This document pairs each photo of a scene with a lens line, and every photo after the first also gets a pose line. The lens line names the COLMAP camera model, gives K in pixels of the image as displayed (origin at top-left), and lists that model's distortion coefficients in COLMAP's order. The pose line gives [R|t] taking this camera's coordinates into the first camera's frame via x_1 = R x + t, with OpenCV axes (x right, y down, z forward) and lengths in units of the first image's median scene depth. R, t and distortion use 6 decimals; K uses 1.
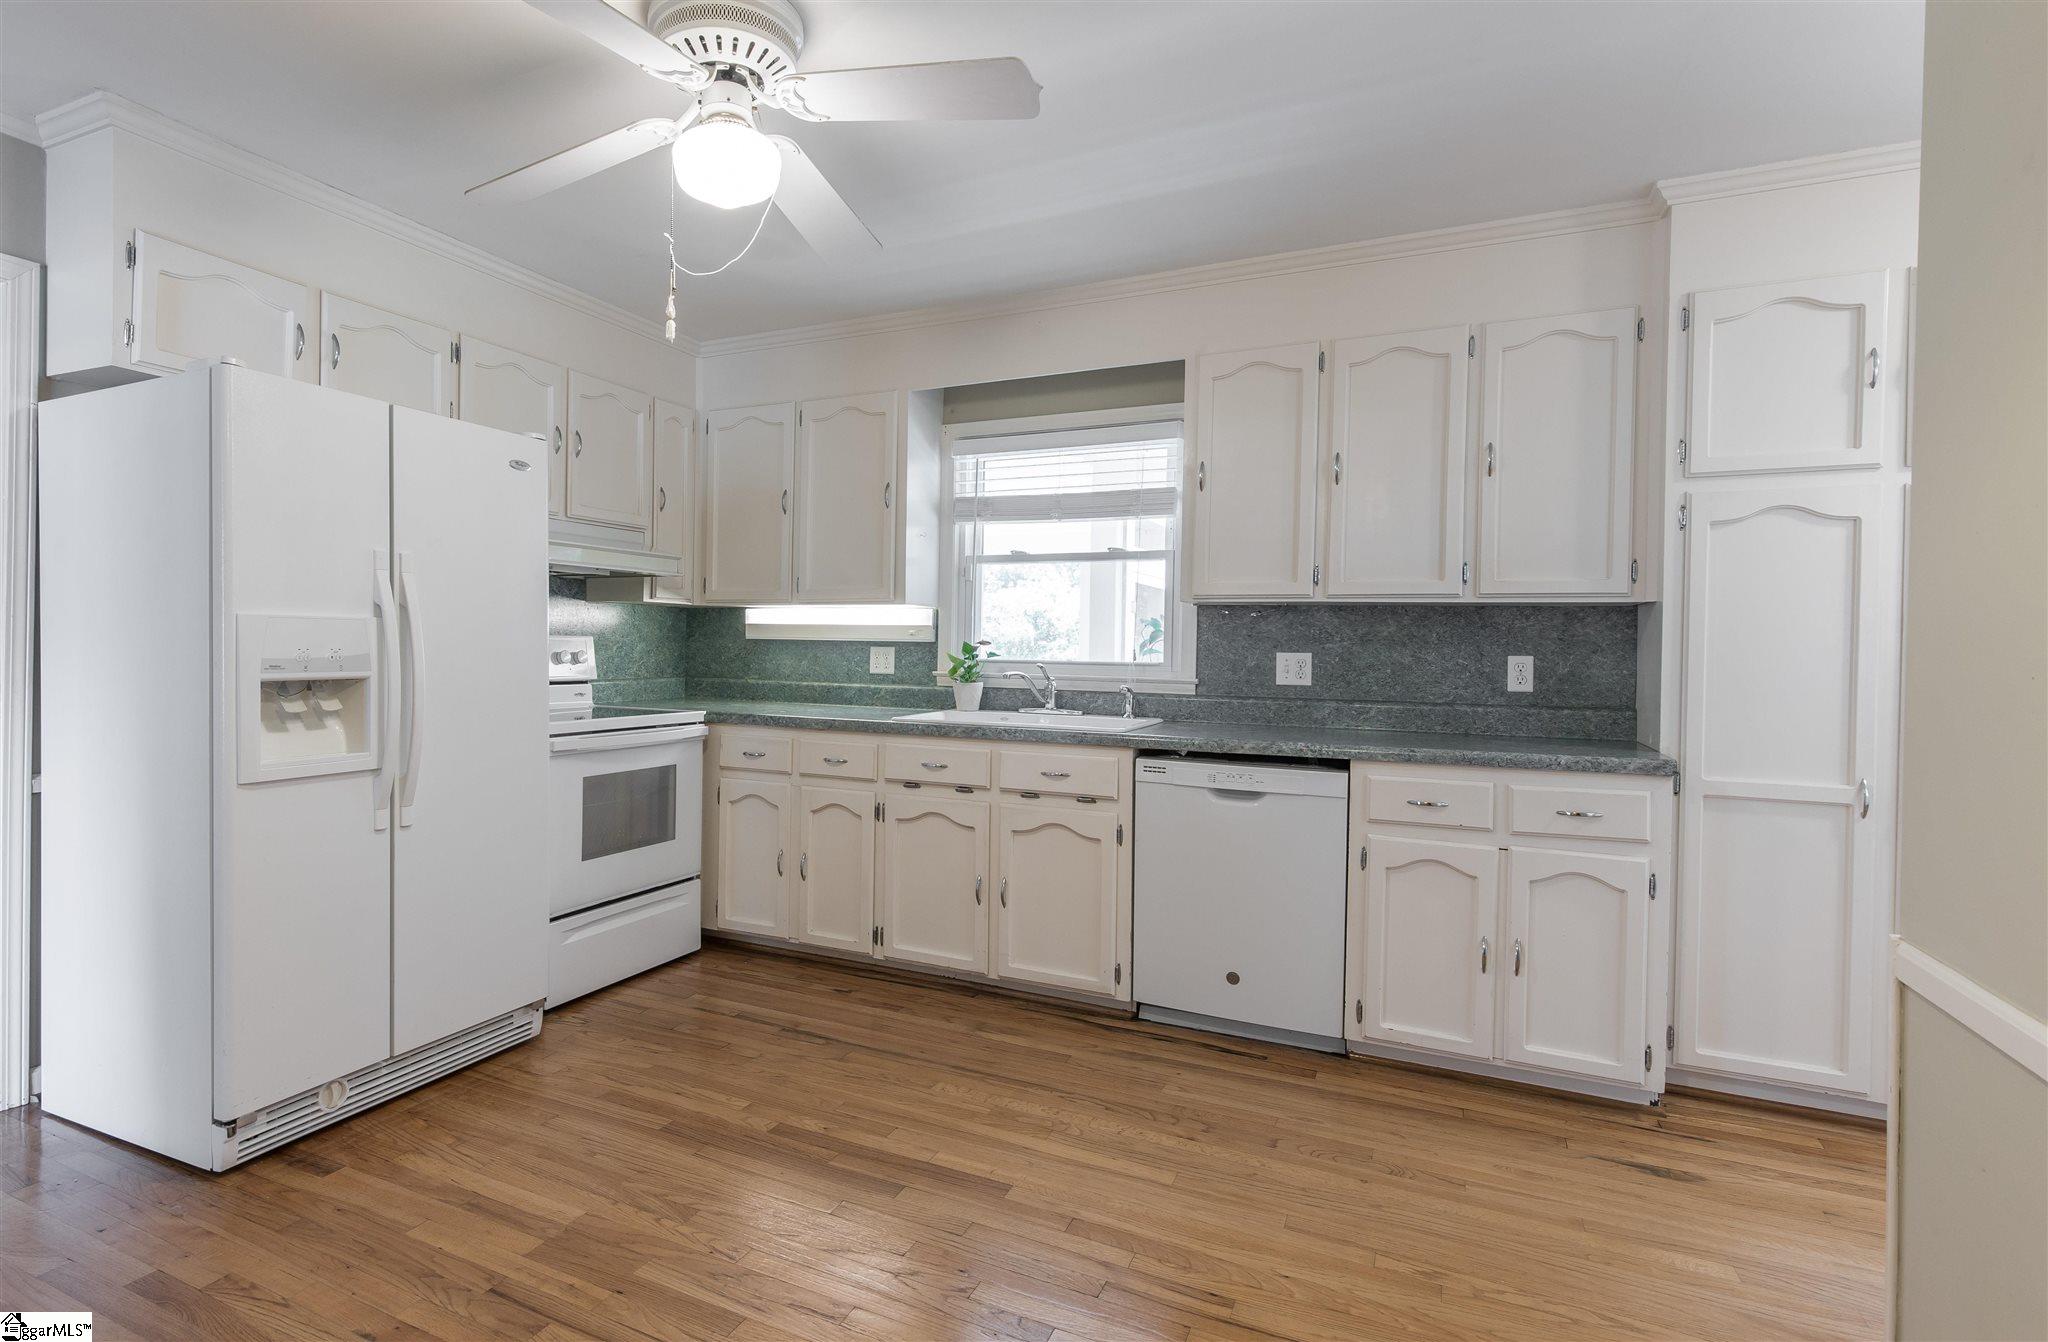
lens RADIAL K [[1021.3, 0, 937.8], [0, 1021.3, 661.4], [0, 0, 1]] dist [0.006877, -0.001344]
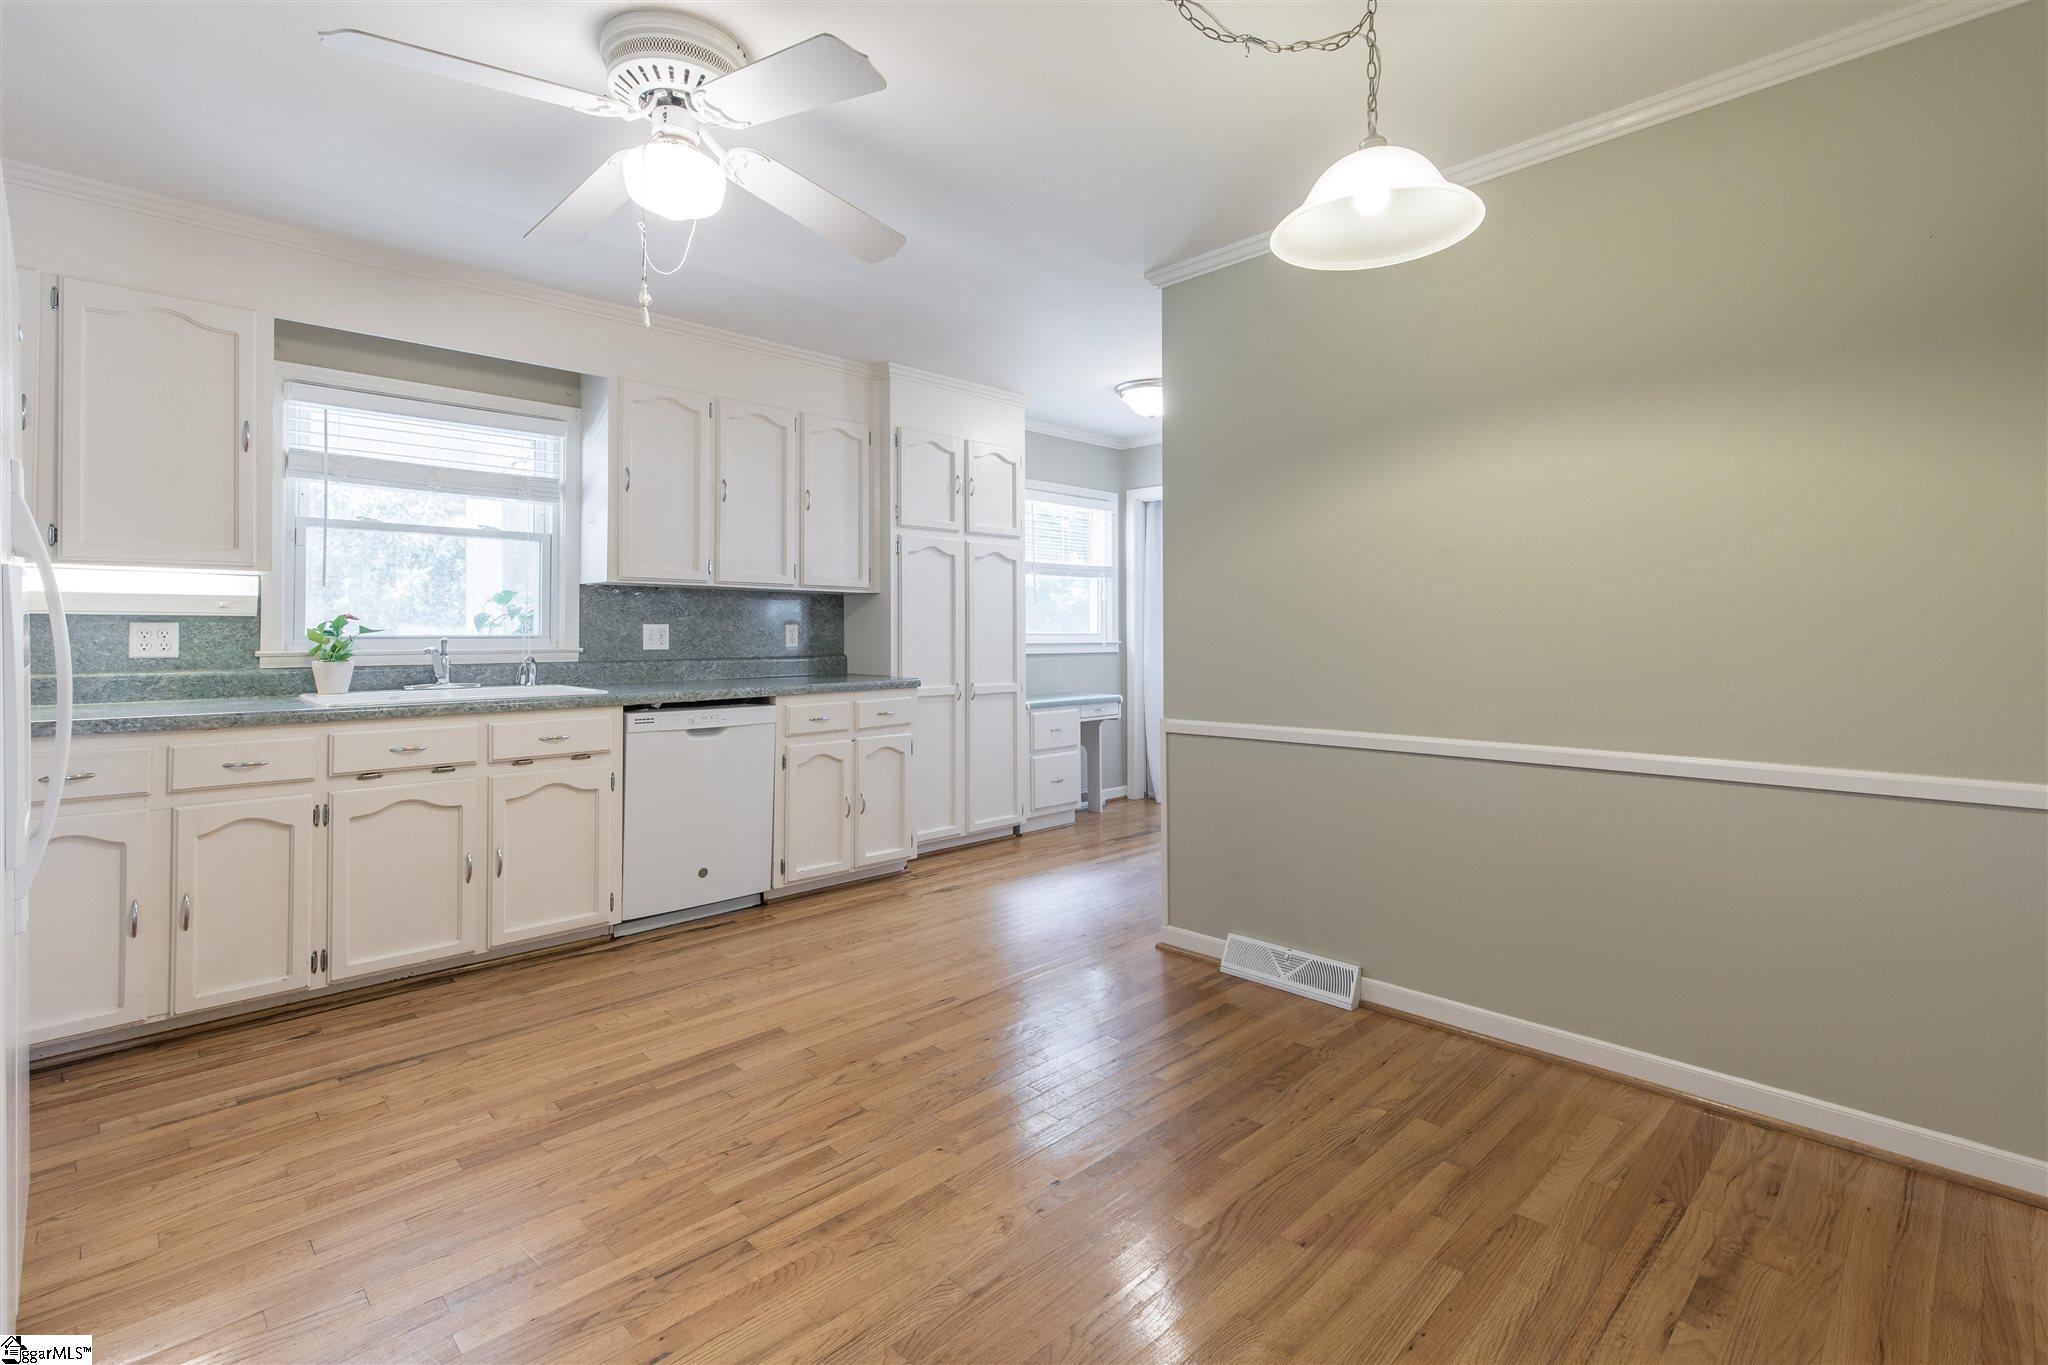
lens RADIAL K [[947.5, 0, 996.2], [0, 947.5, 624.1], [0, 0, 1]] dist [0.007937, 0.000231]
pose [[0.336607, -0.009407, 0.941598, -0.690728], [0.019081, 0.999813, 0.003167, -0.004782], [-0.941452, 0.016901, 0.336724, 0.221539]]
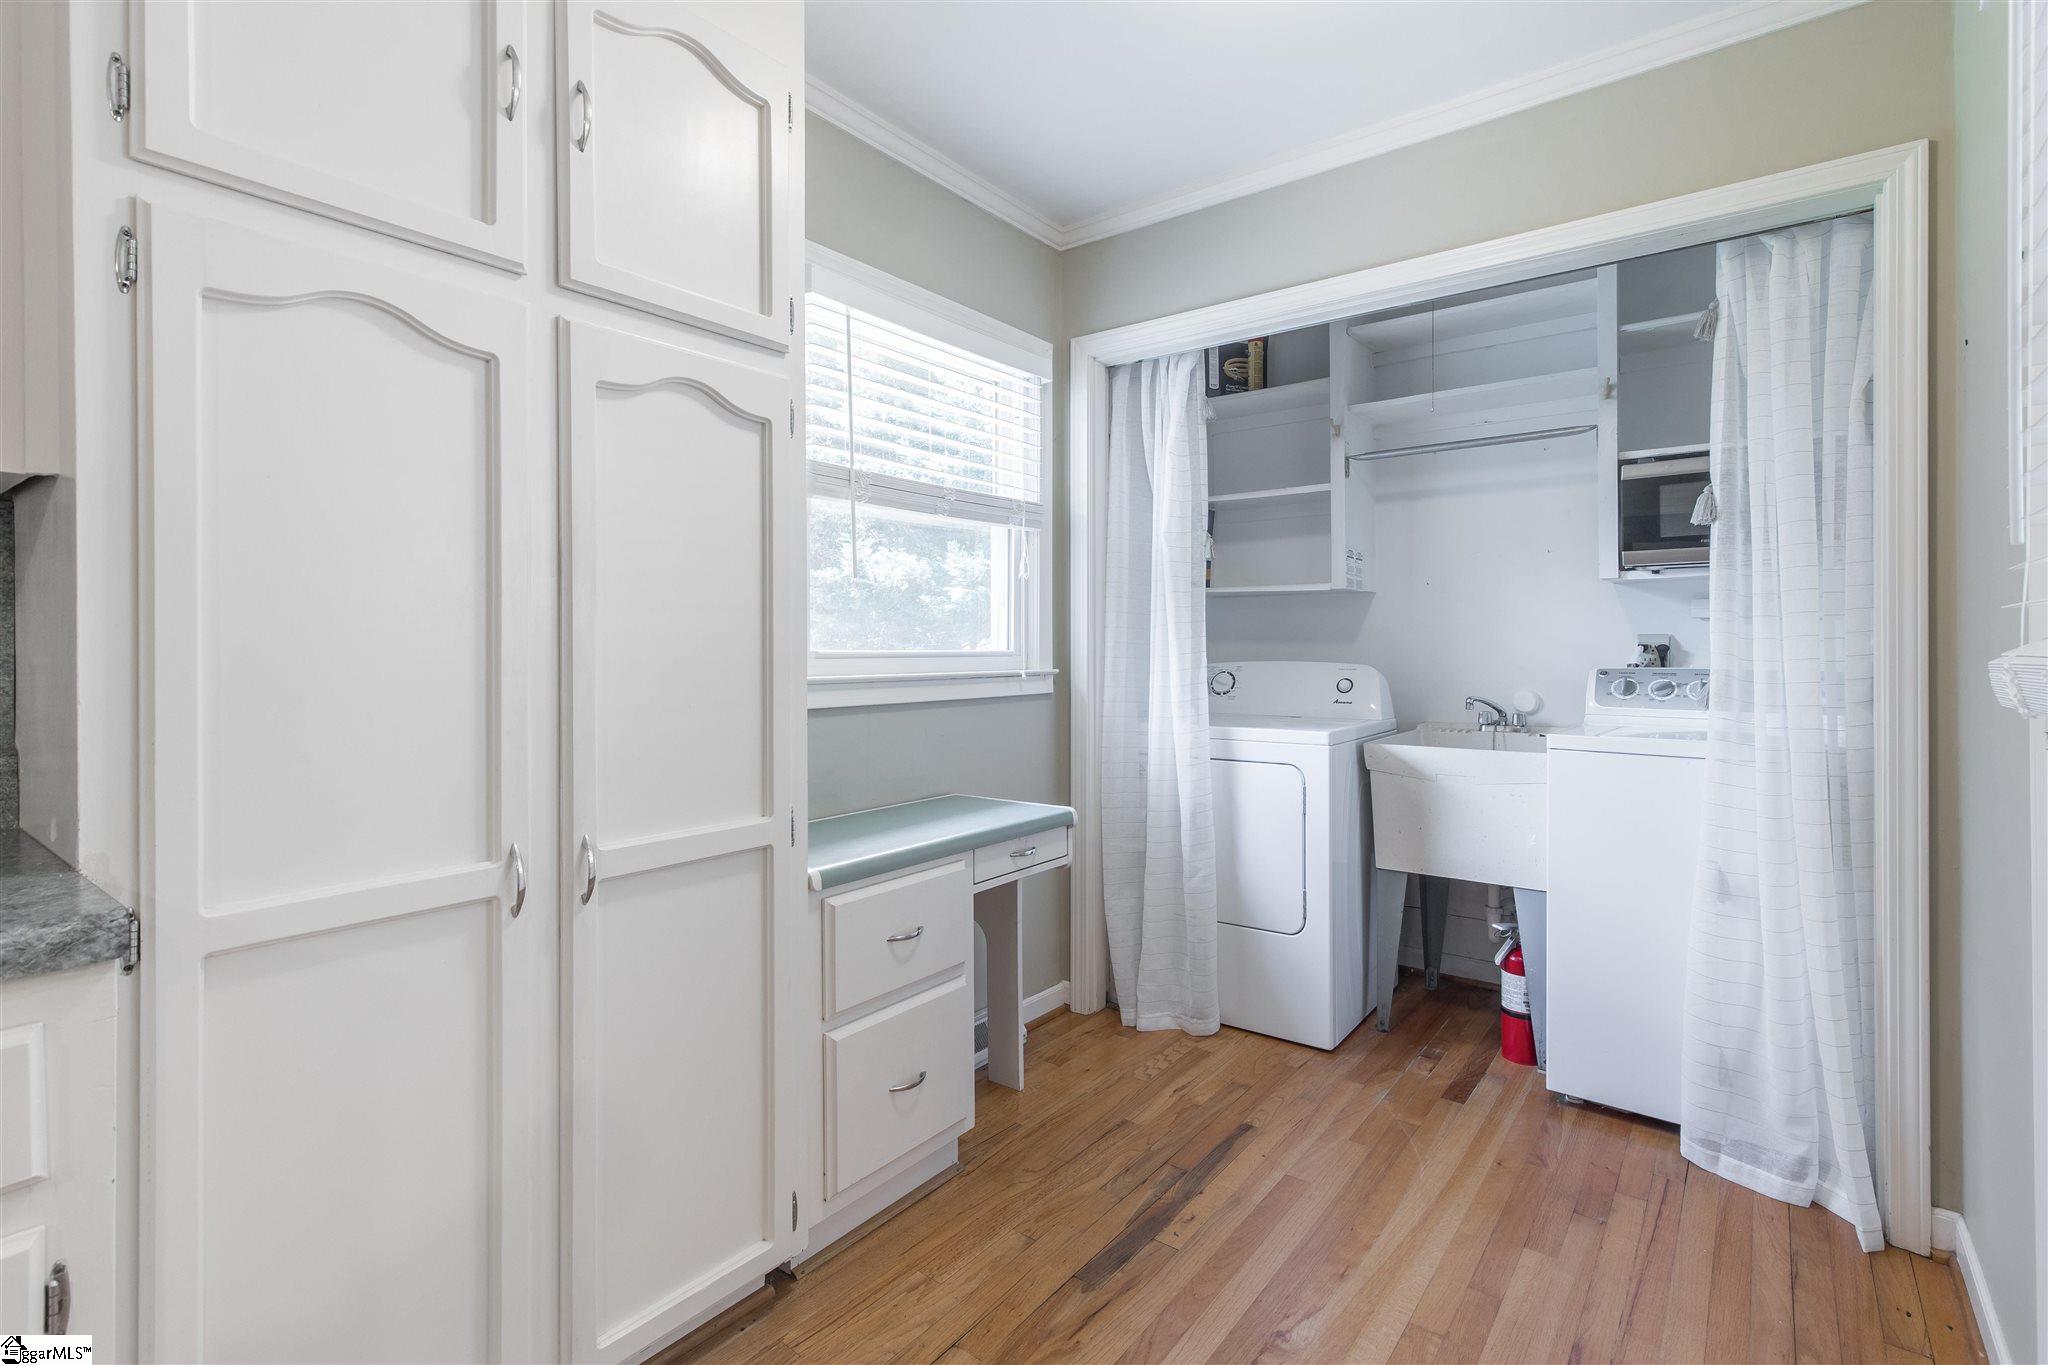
lens RADIAL K [[947.5, 0, 1016.3], [0, 947.5, 643.5], [0, 0, 1]] dist [0.007937, 0.000231]
pose [[0.191667, -0.015717, 0.981334, 0.366263], [0.016854, 0.999777, 0.012721, 0.005473], [-0.981315, 0.014102, 0.191889, 0.508033]]
